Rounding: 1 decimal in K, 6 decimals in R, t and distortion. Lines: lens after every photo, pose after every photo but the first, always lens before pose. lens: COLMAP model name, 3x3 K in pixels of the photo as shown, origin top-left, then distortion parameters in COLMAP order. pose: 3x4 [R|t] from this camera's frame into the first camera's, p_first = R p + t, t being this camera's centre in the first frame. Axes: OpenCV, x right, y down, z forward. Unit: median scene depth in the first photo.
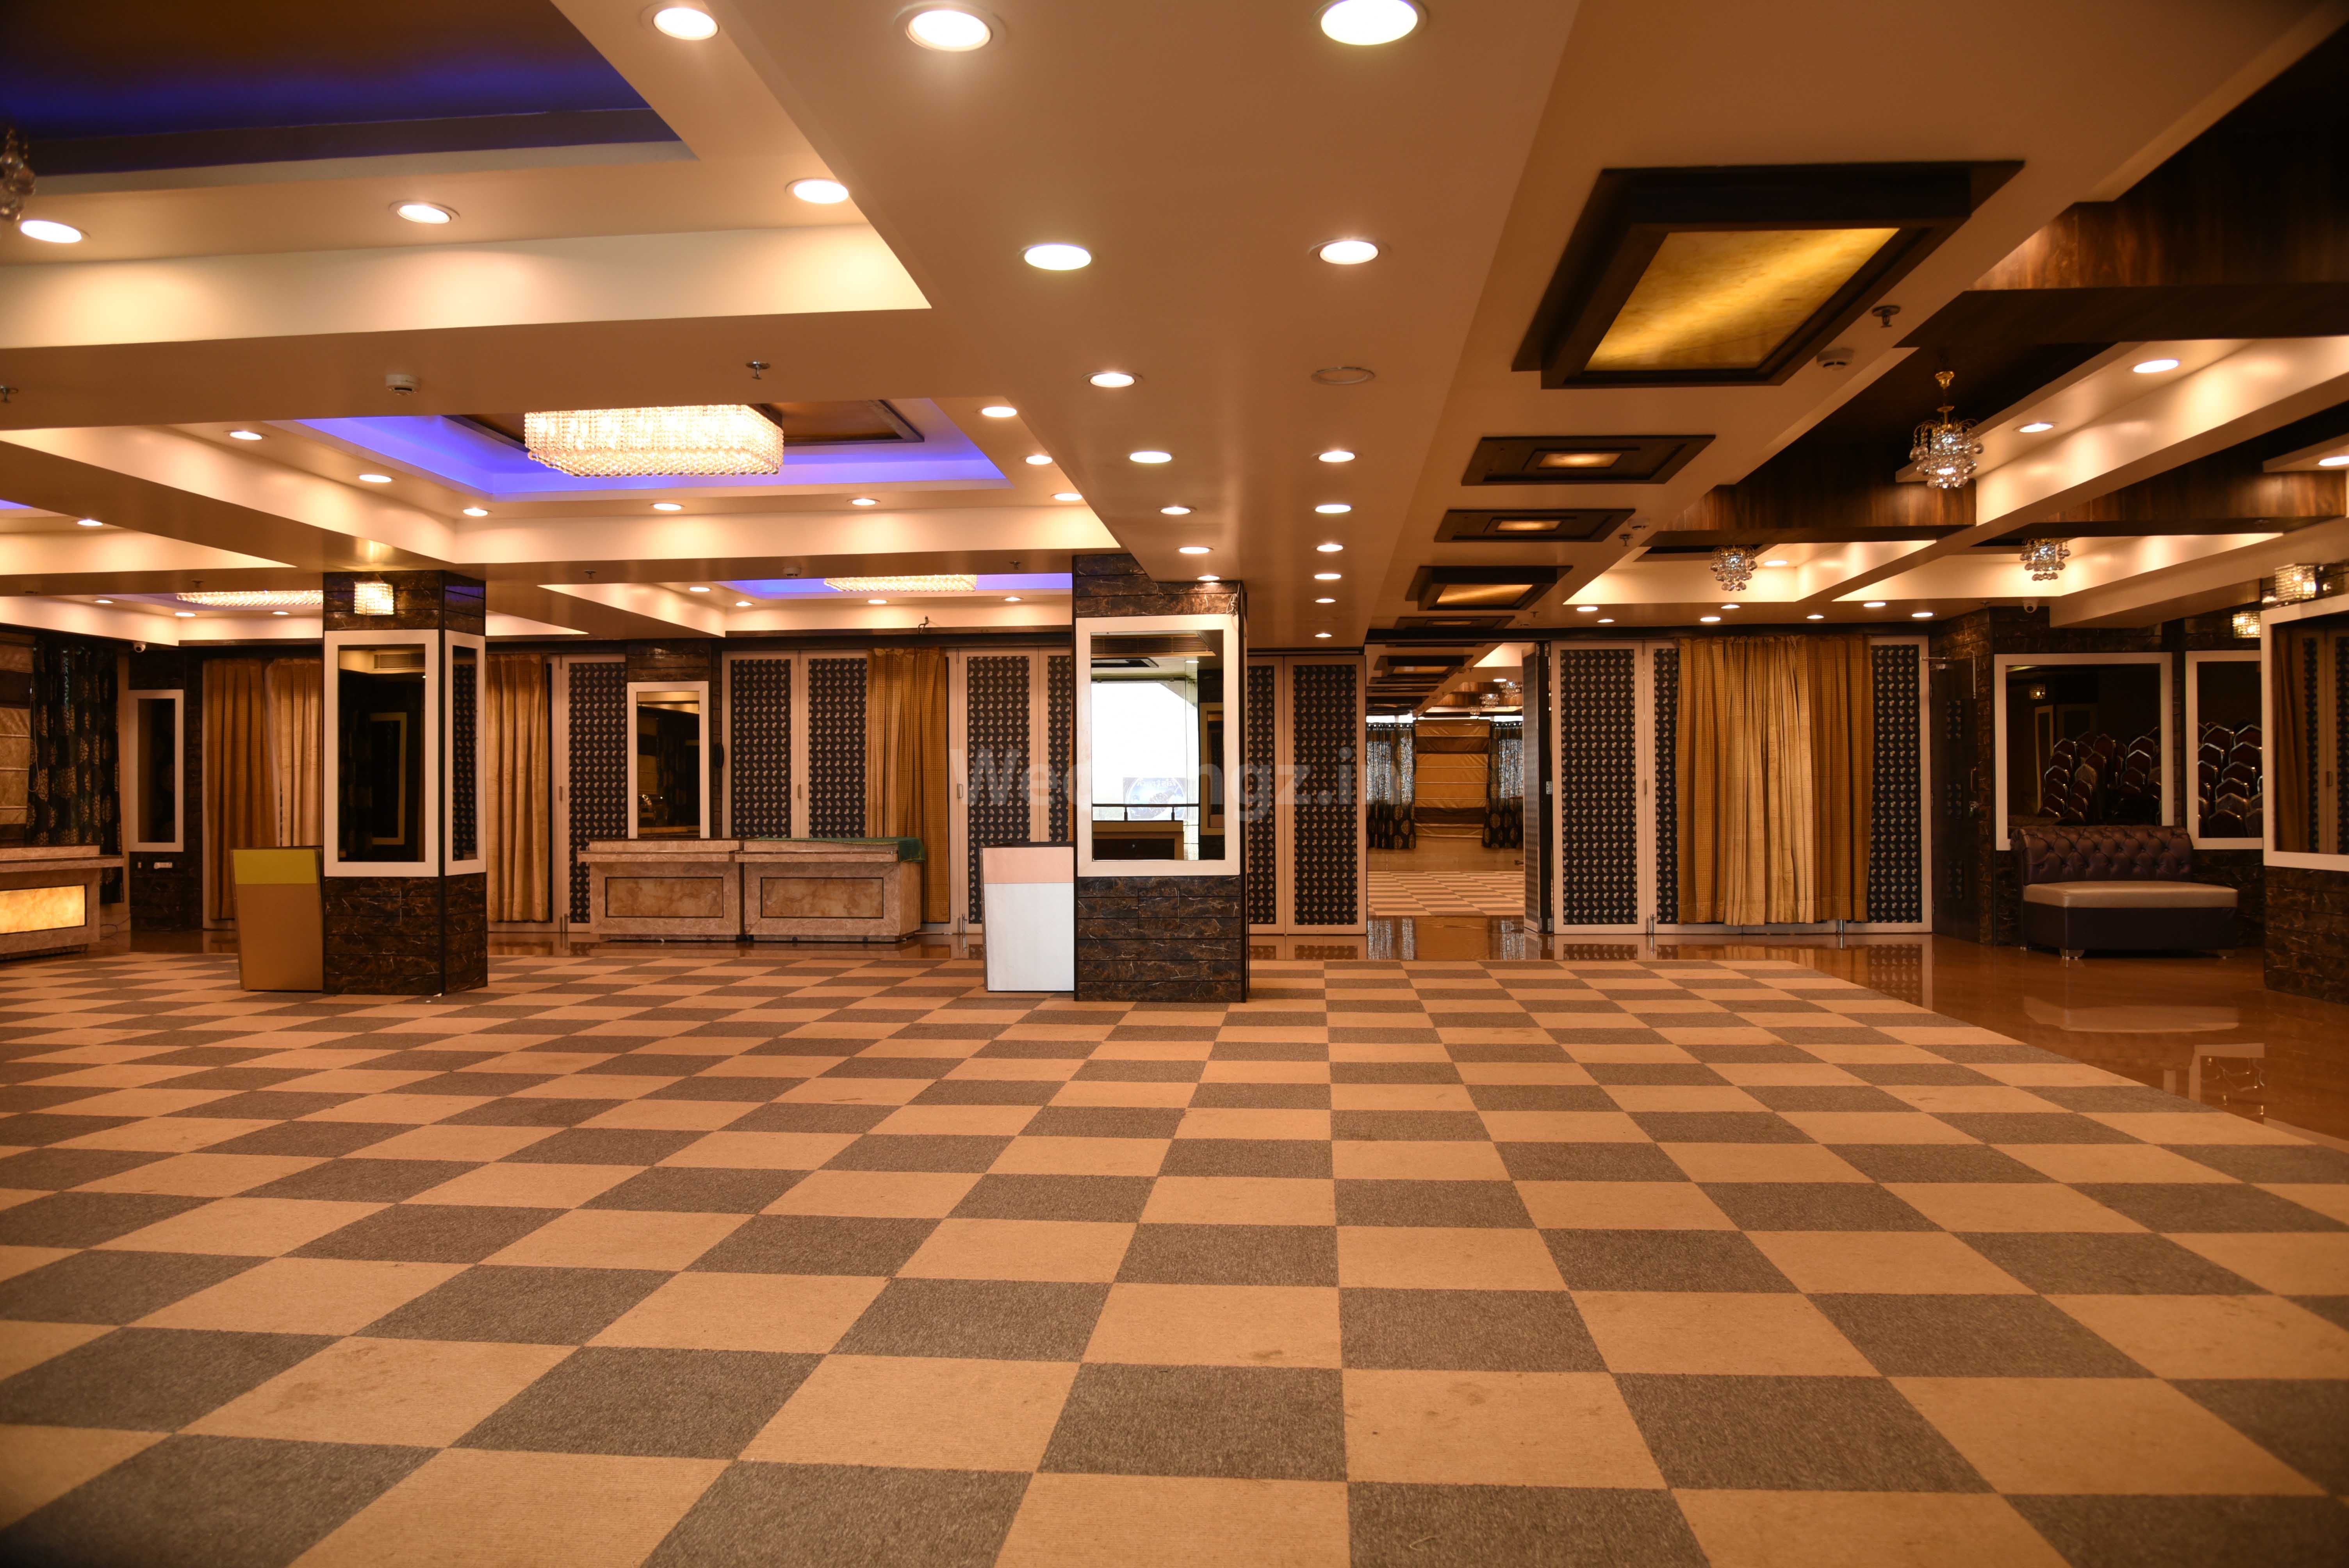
lens RADIAL K [[1618.0, 0, 1174.5], [0, 1618.0, 784.0], [0, 0, 1]] dist [-0.041254, 0.002428]
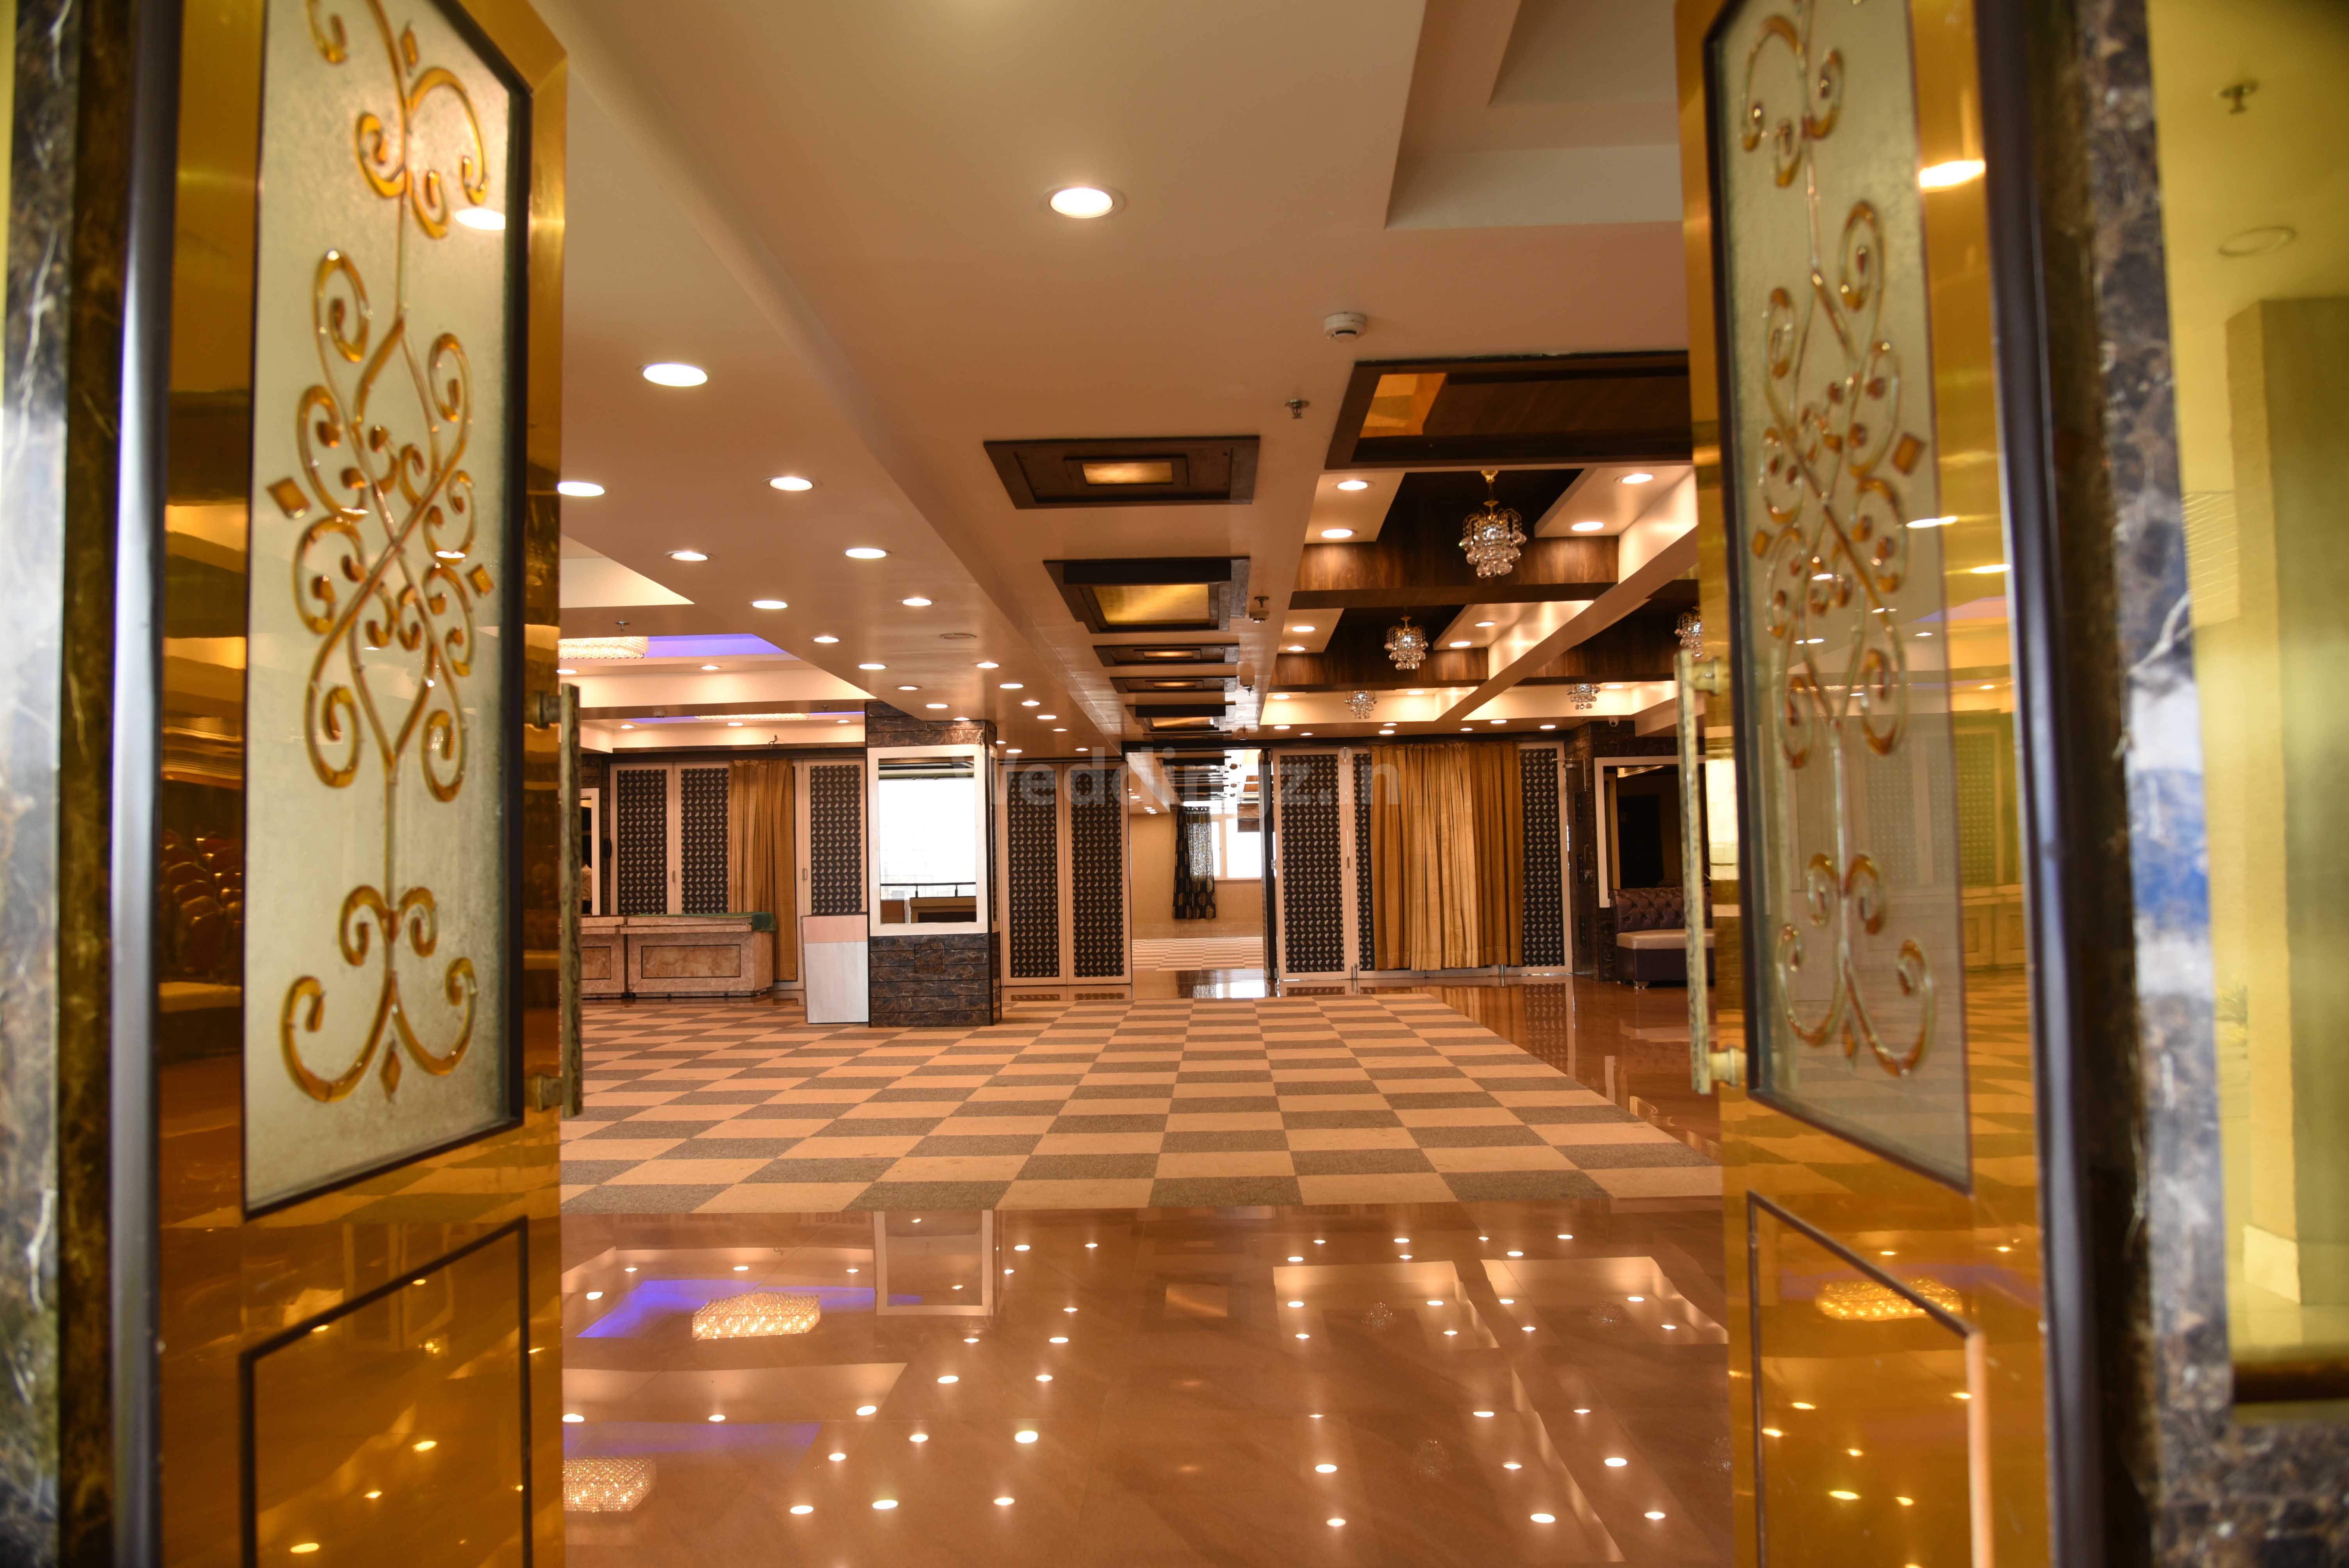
lens RADIAL K [[1620.1, 0, 1174.5], [0, 1620.1, 784.0], [0, 0, 1]] dist [-0.037370, 0.001071]
pose [[0.998214, -0.012486, 0.058420, 0.083111], [0.015239, 0.998782, -0.046923, -0.002349], [-0.057763, 0.047729, 0.997189, -0.270782]]
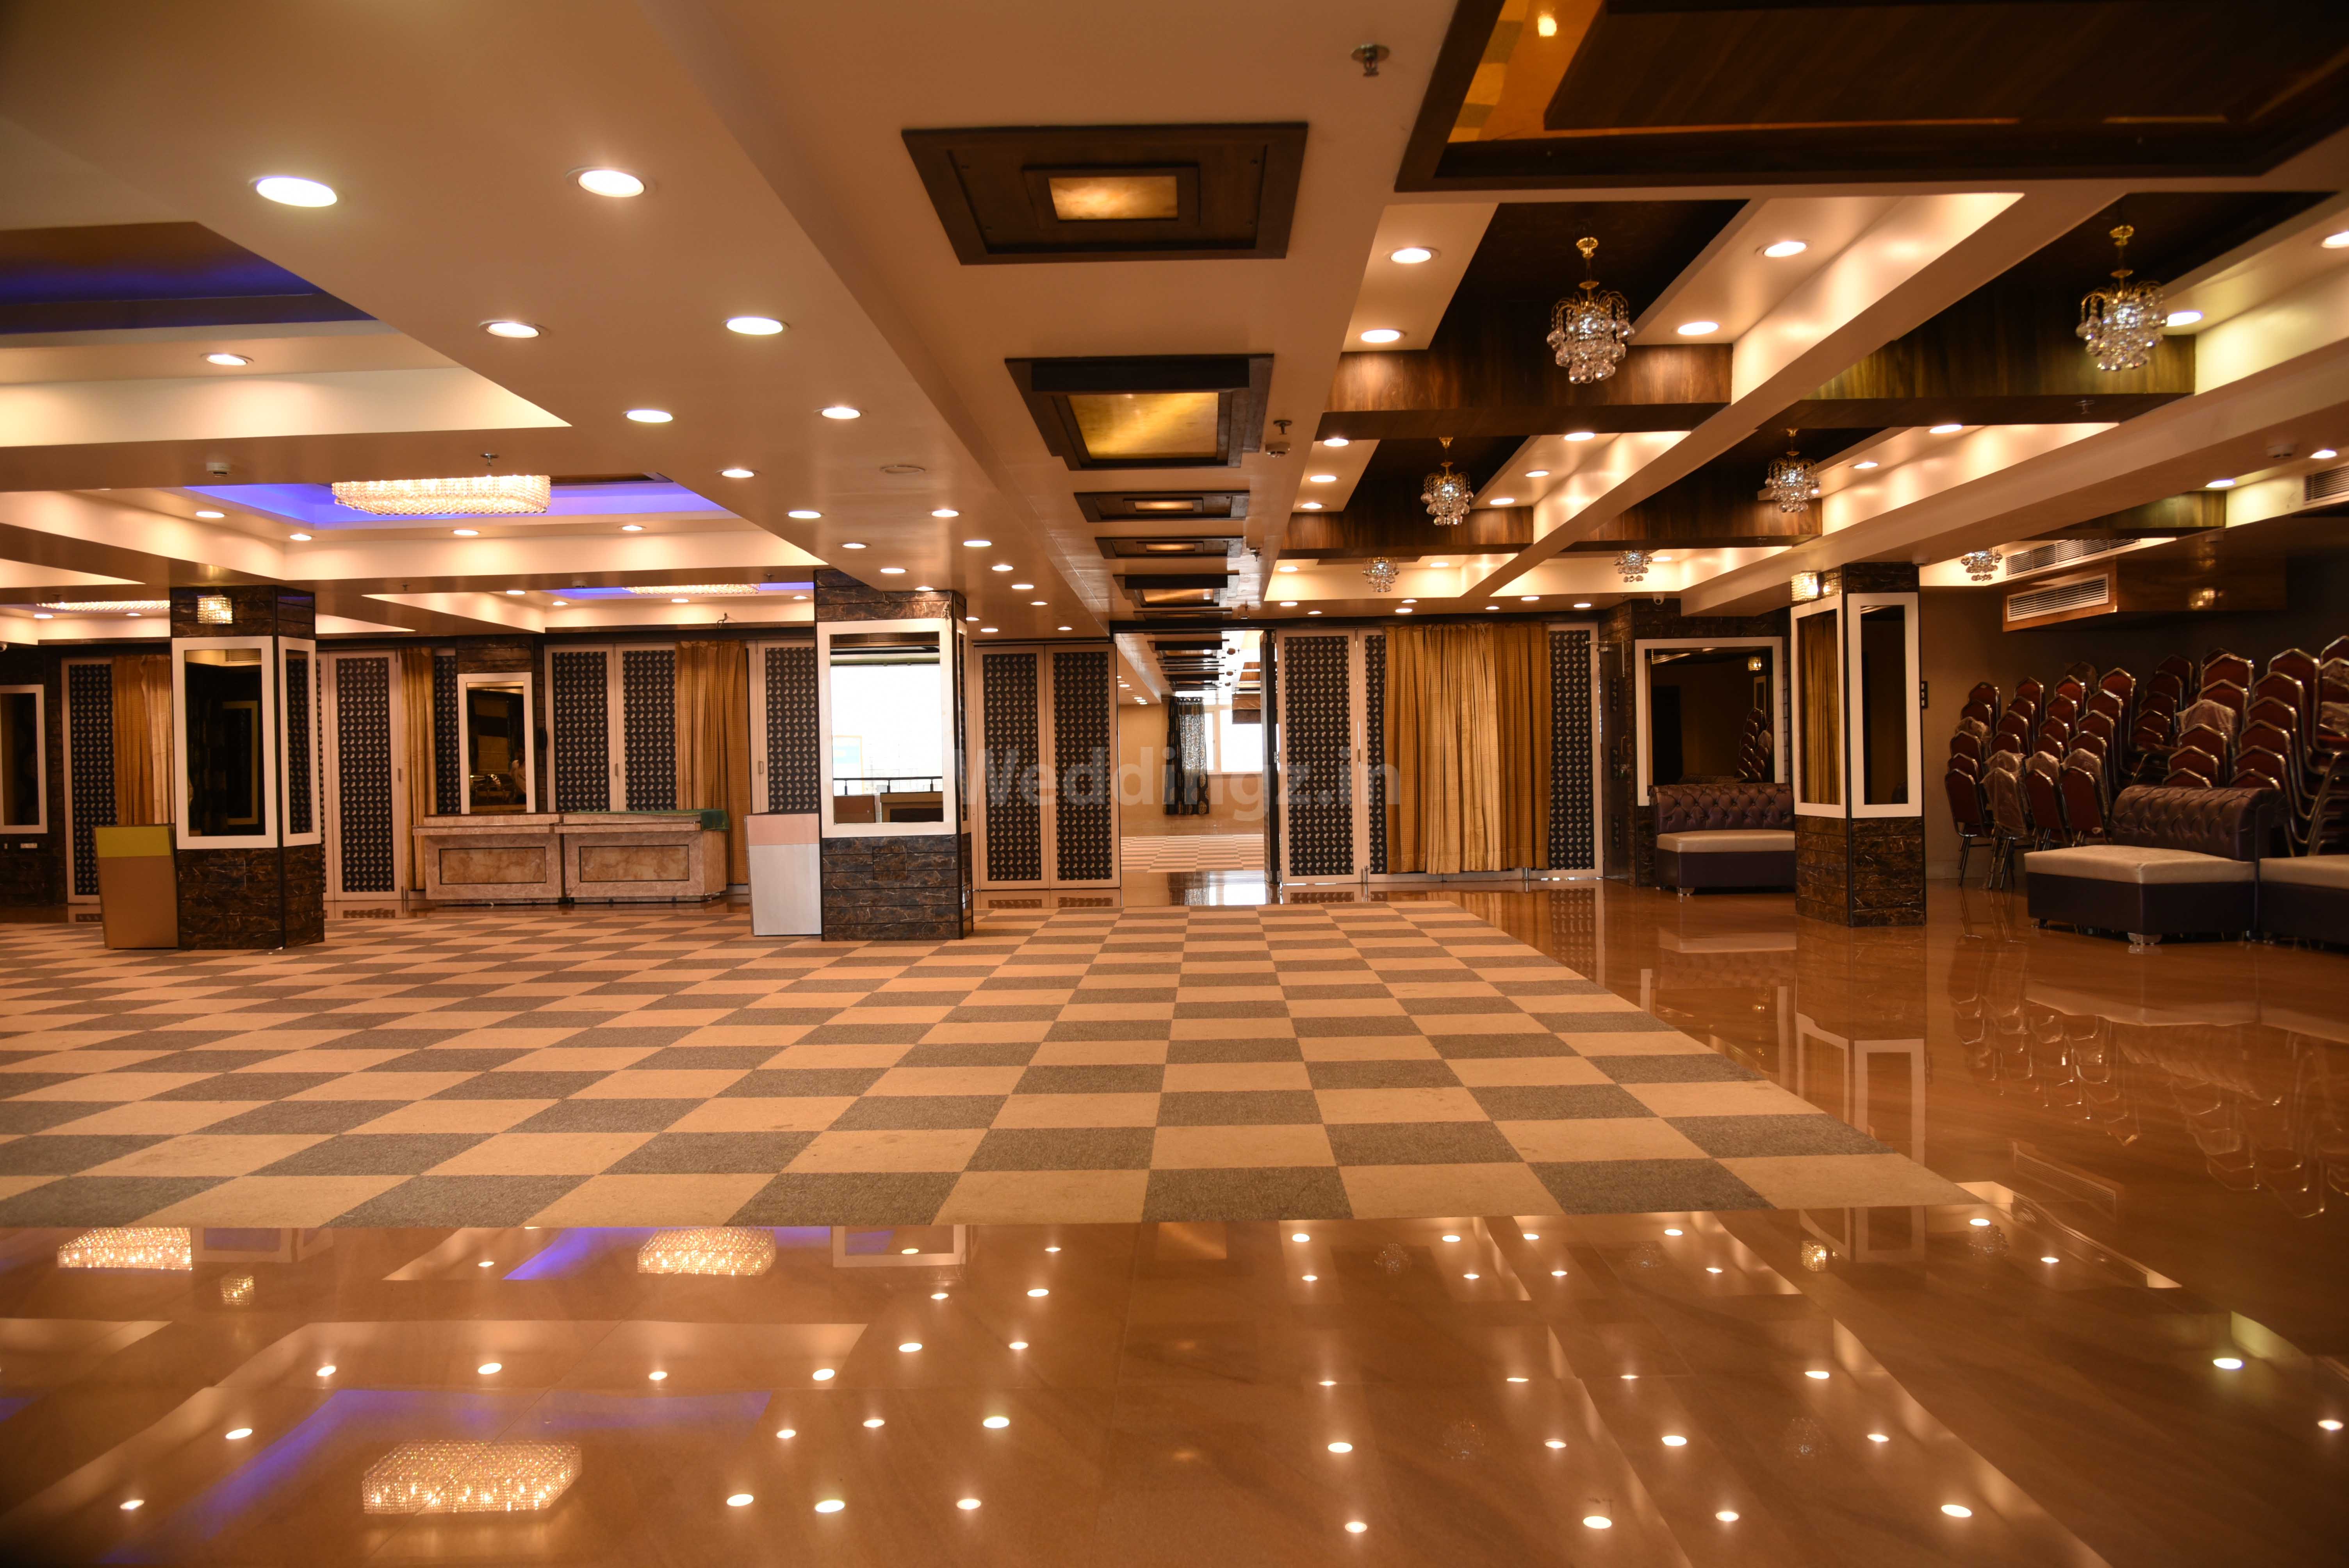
lens RADIAL K [[1620.1, 0, 1174.5], [0, 1620.1, 784.0], [0, 0, 1]] dist [-0.037370, 0.001071]
pose [[0.997831, -0.014500, 0.064218, 0.087106], [0.013344, 0.999742, 0.018391, -0.000947], [-0.064468, -0.017494, 0.997766, -0.150604]]
